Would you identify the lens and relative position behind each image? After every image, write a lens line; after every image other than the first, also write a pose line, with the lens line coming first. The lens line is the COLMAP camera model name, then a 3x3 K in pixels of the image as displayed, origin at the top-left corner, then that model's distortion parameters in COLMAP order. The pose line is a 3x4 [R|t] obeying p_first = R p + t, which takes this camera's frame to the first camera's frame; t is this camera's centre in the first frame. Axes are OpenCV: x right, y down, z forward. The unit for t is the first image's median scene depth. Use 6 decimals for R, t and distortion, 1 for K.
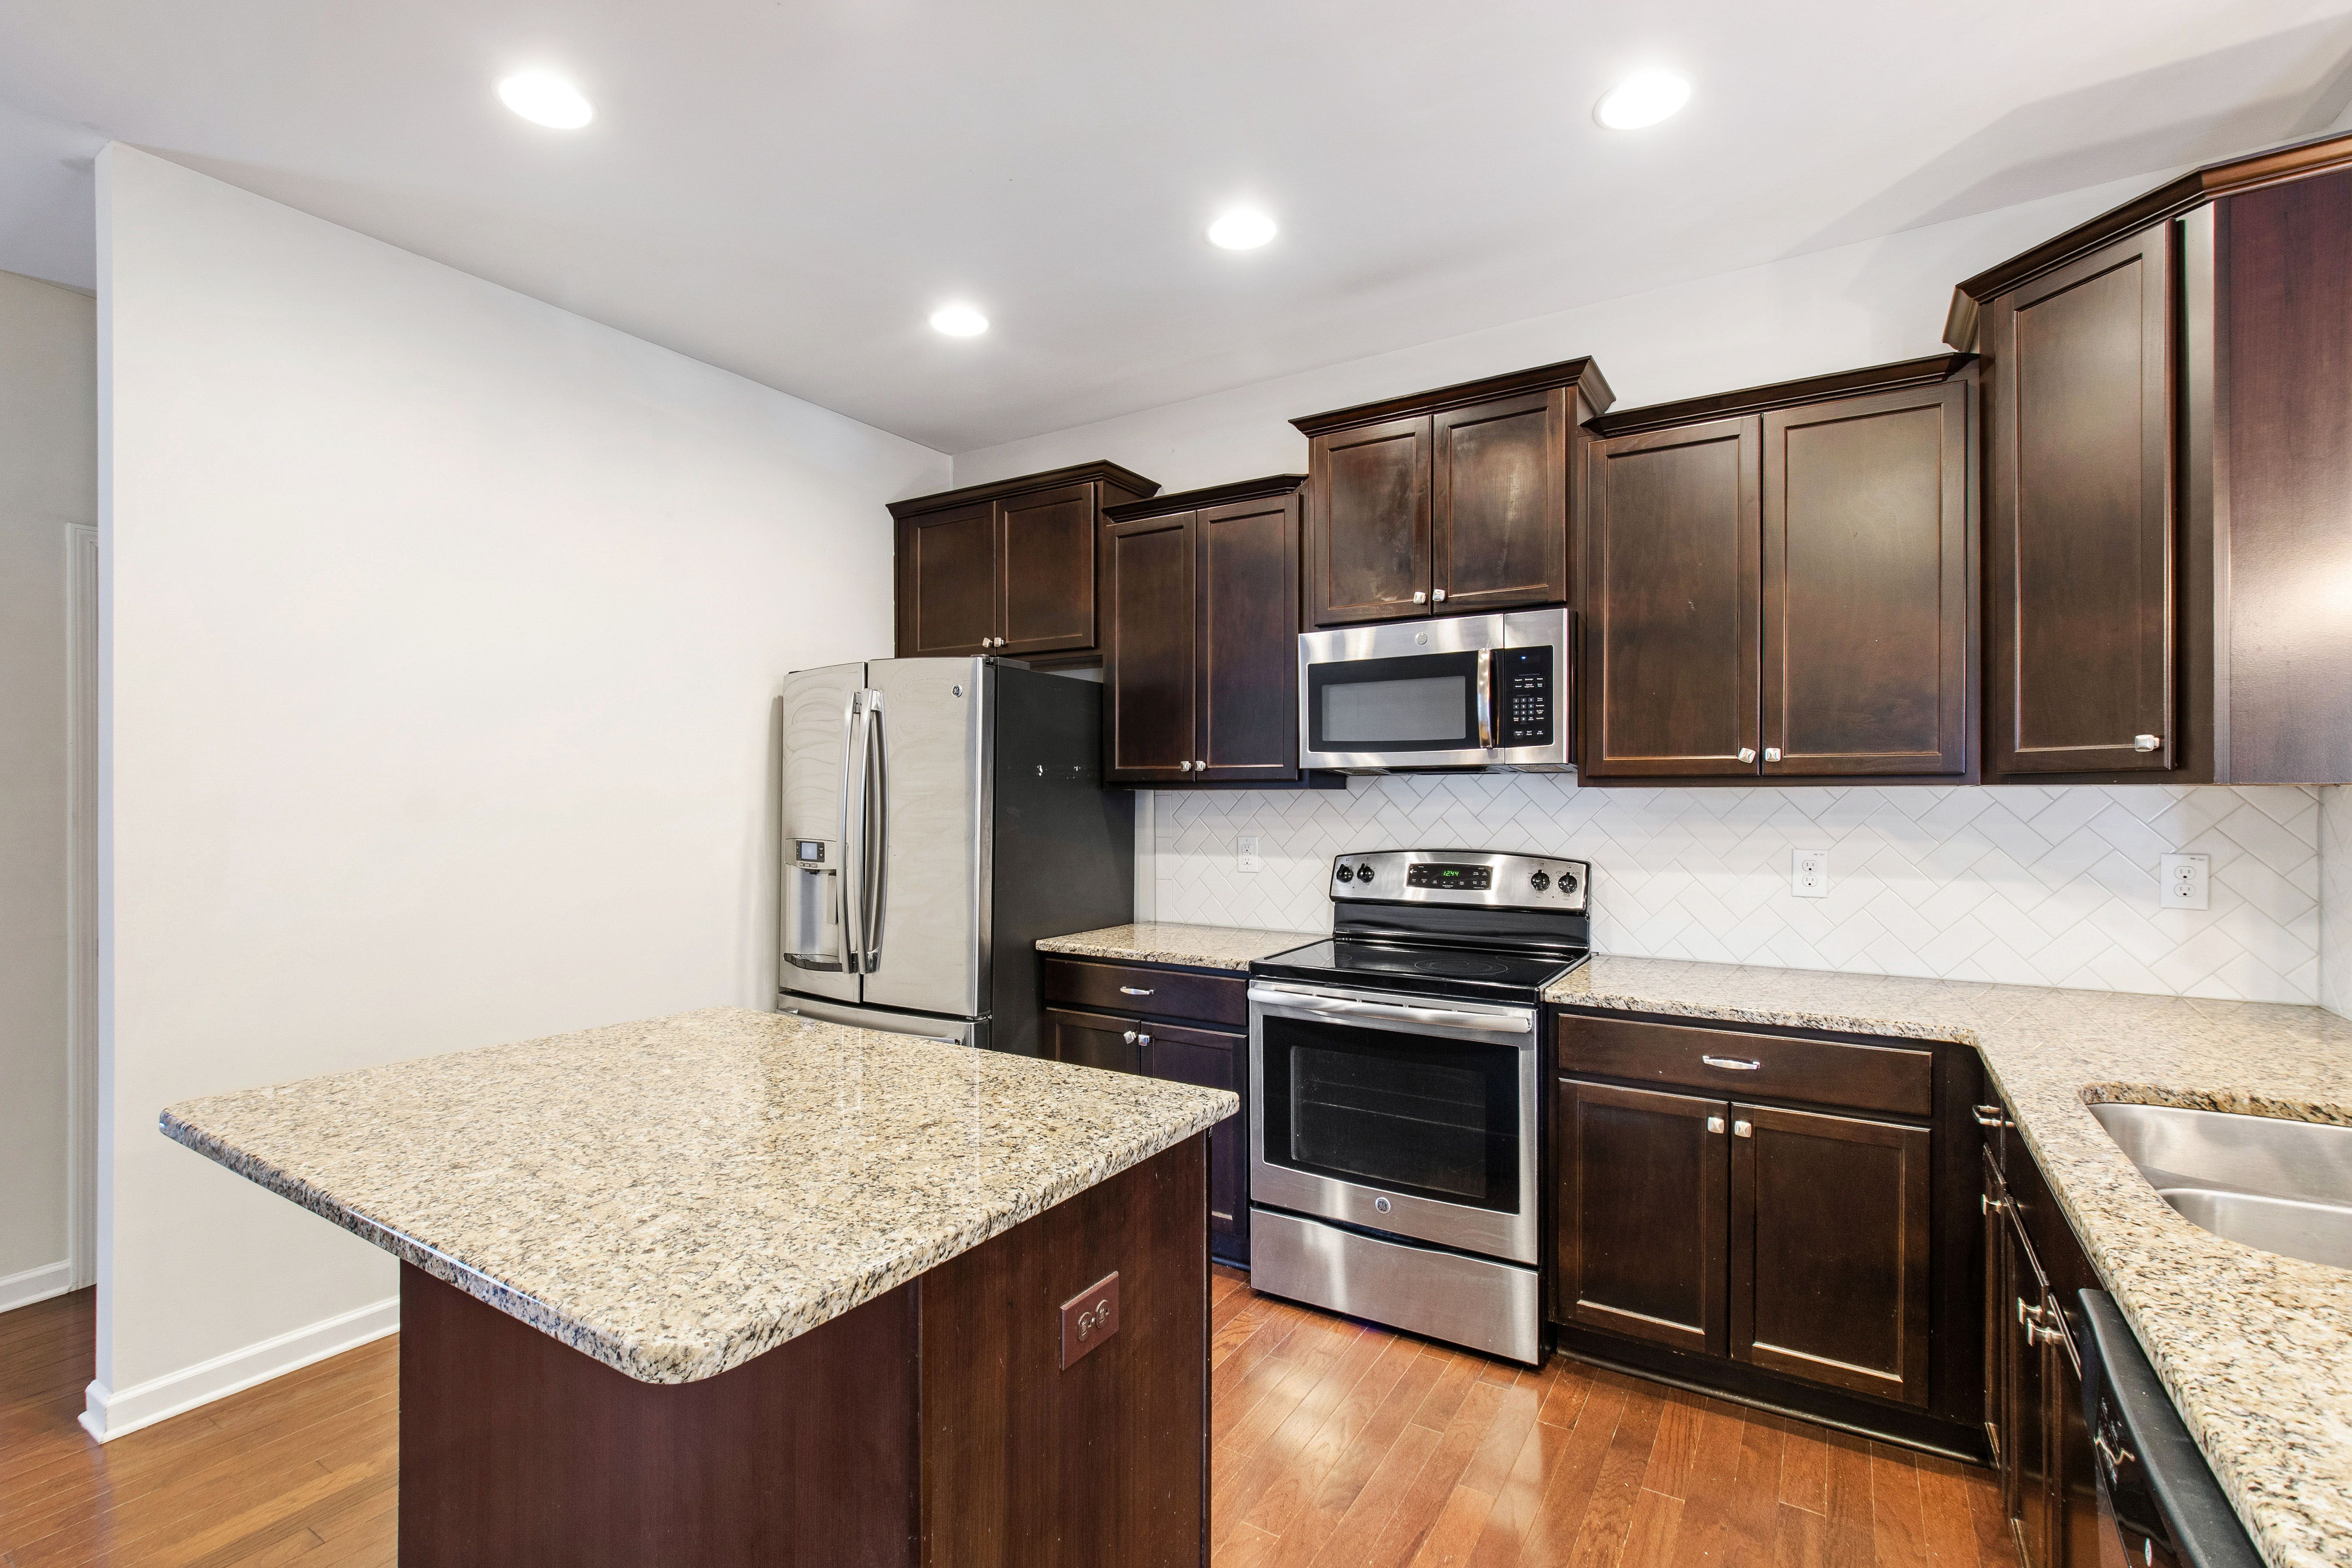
lens RADIAL K [[1054.9, 0, 1141.6], [0, 1054.9, 793.7], [0, 0, 1]] dist [-0.000767, -0.003028]
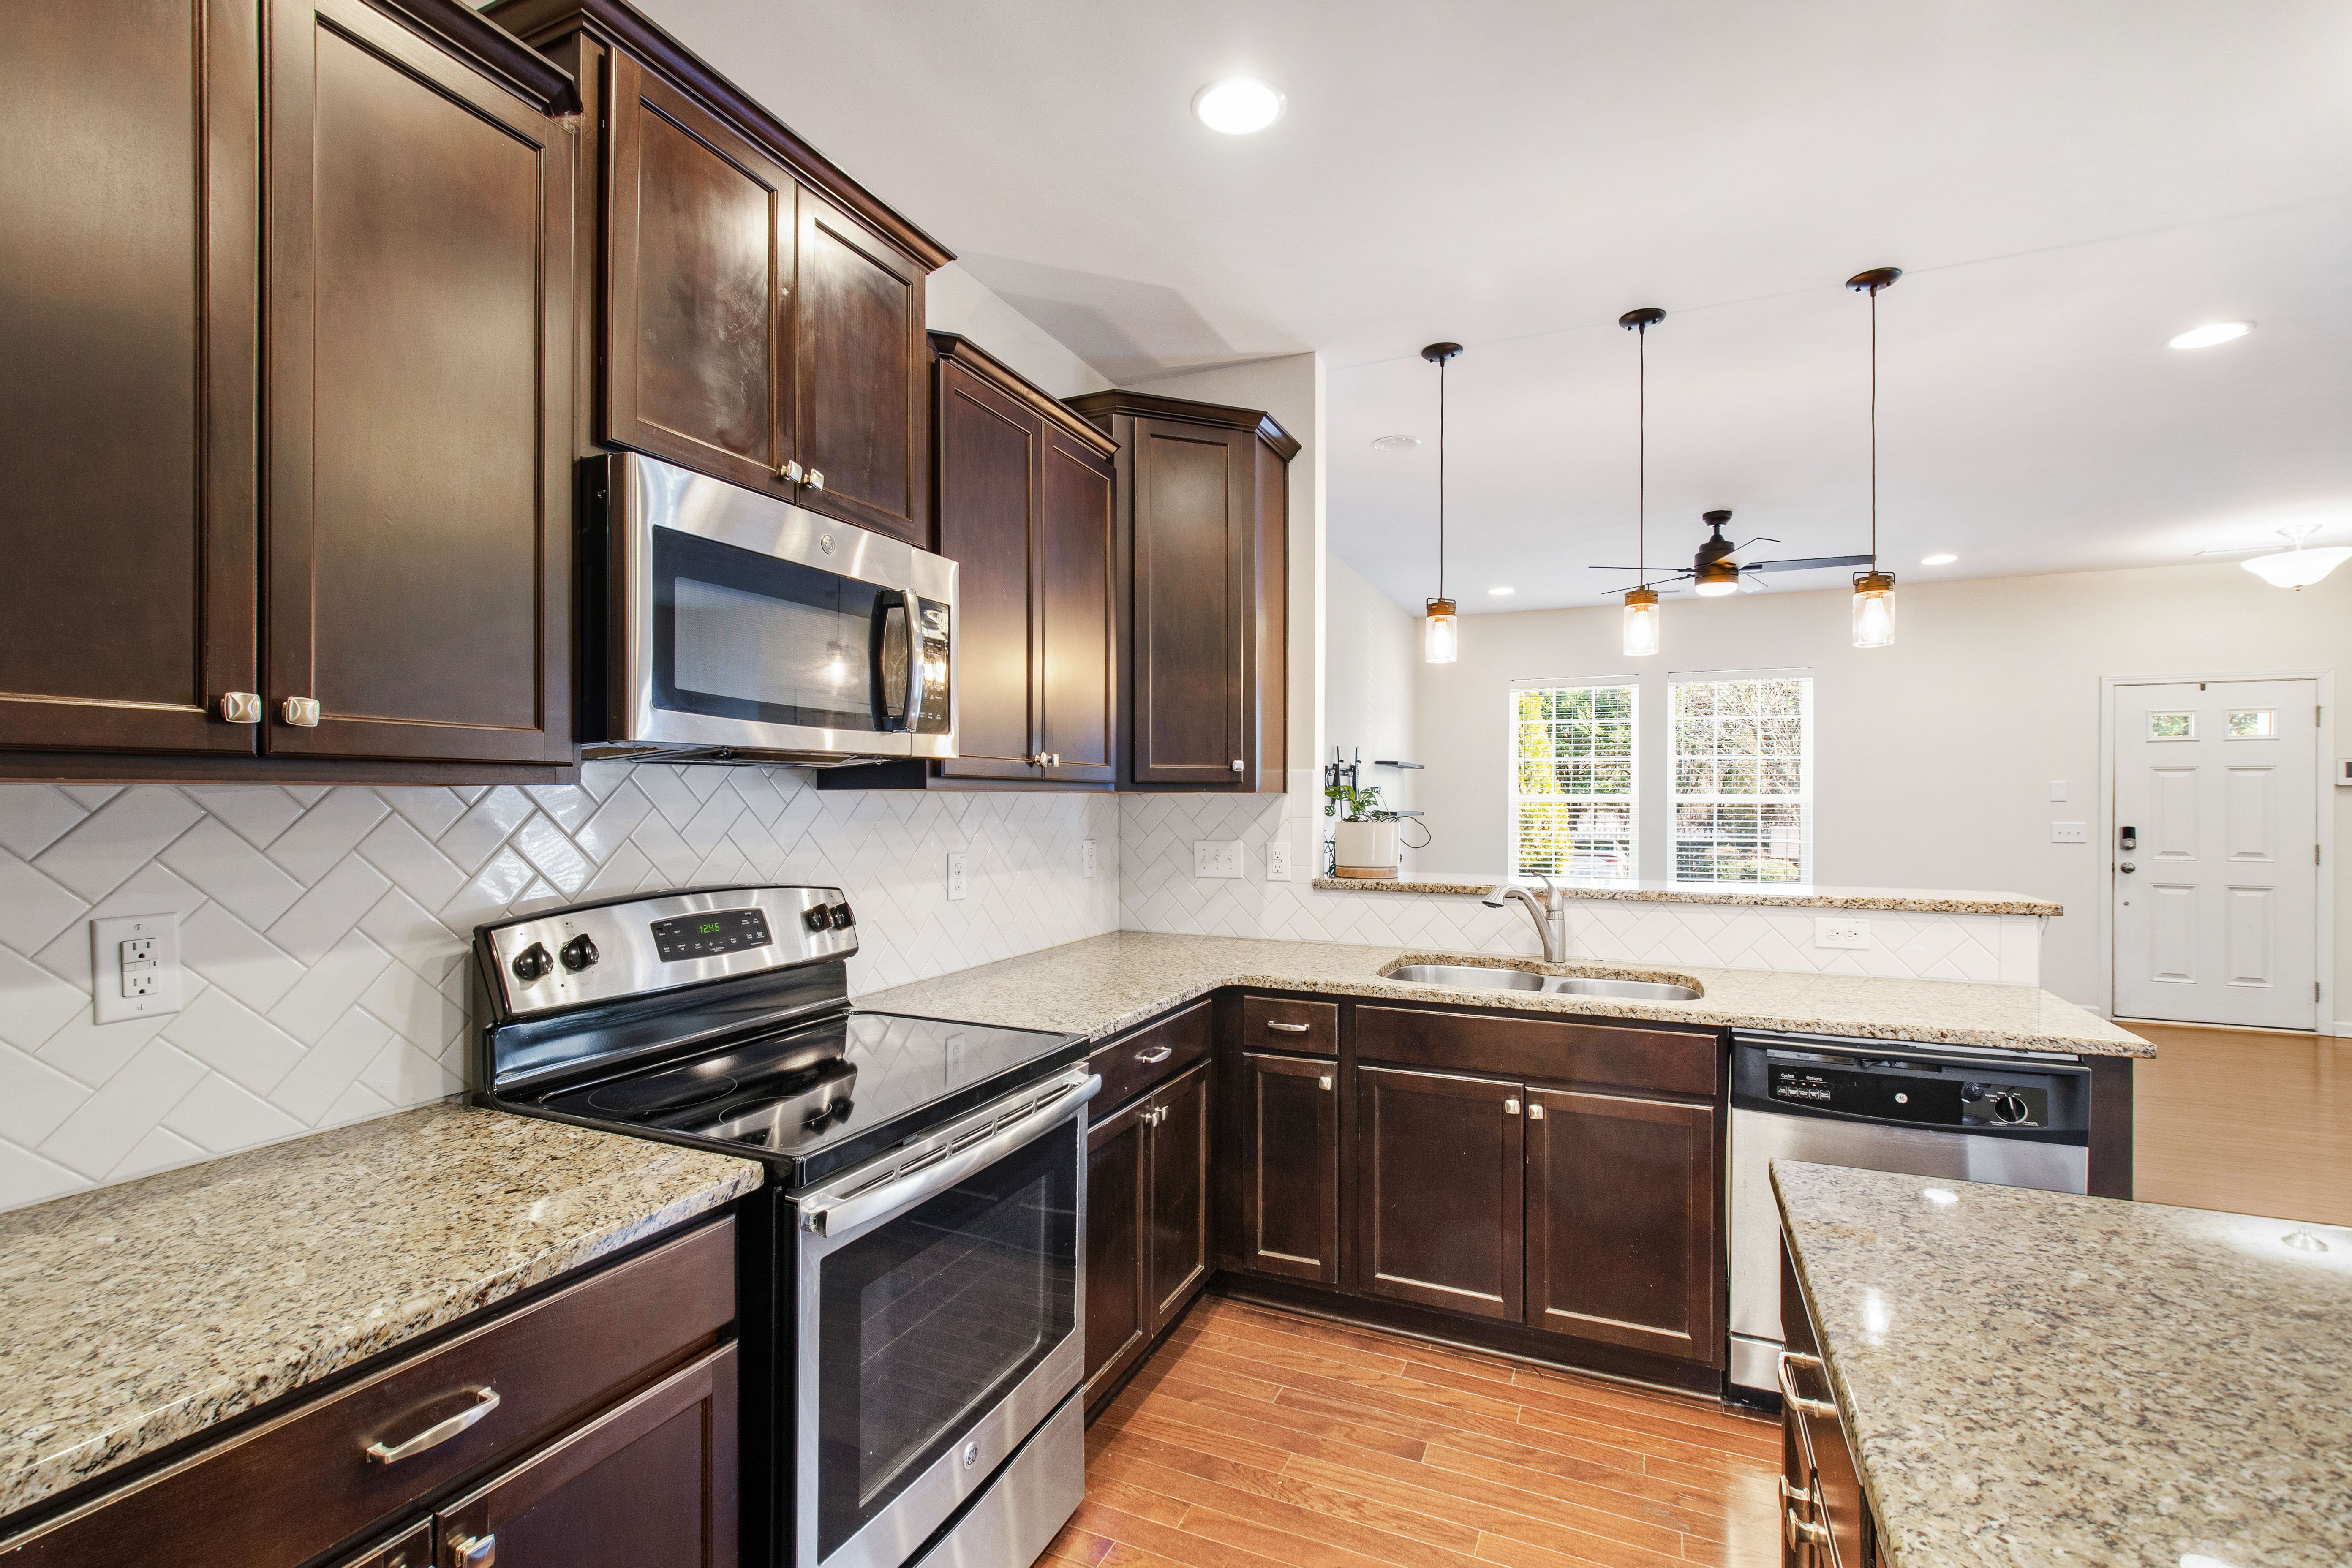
lens RADIAL K [[1055.0, 0, 1148.9], [0, 1055.0, 802.4], [0, 0, 1]] dist [-0.000767, -0.003028]
pose [[-0.140373, -0.002698, 0.990095, -0.351349], [-0.000851, 0.999996, 0.002604, 0.001205], [-0.990098, -0.000477, -0.140375, 0.852066]]
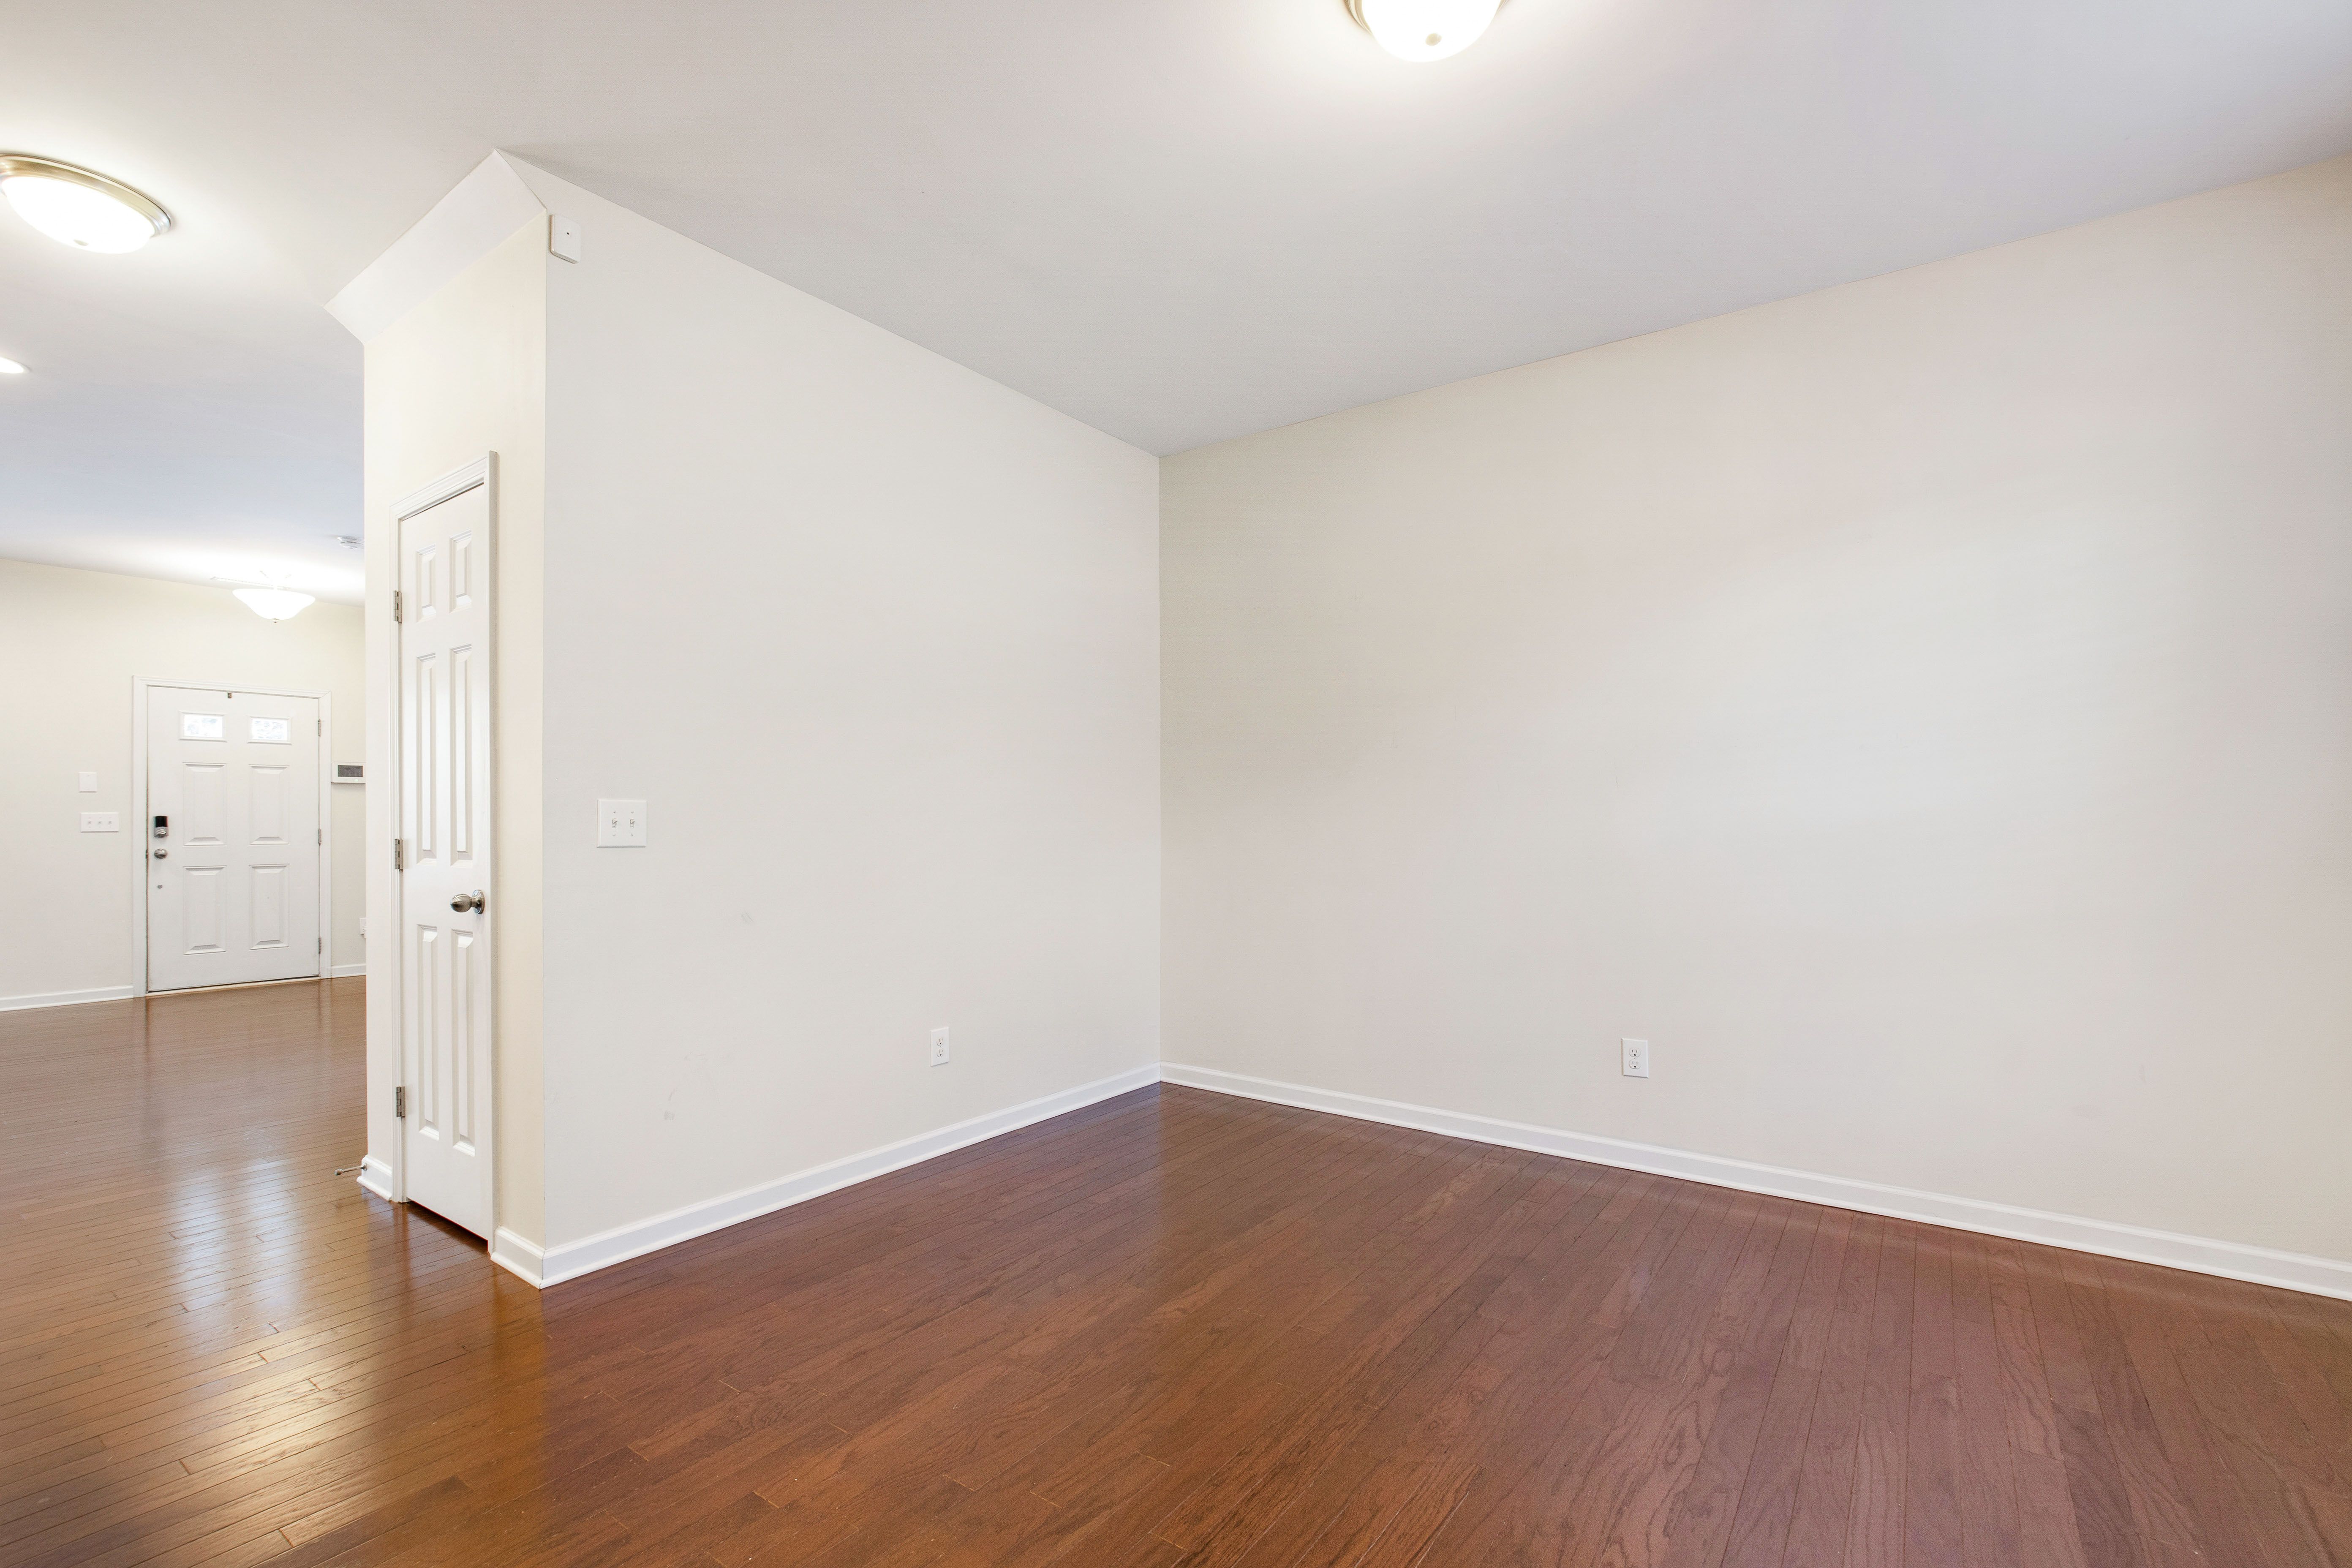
lens RADIAL K [[1055.0, 0, 1208.5], [0, 1055.0, 824.2], [0, 0, 1]] dist [-0.000767, -0.003028]
pose [[-0.999071, 0.001733, 0.043052, -0.906596], [0.001755, 0.999998, 0.000488, 0.071307], [-0.043051, 0.000563, -0.999073, 0.816166]]
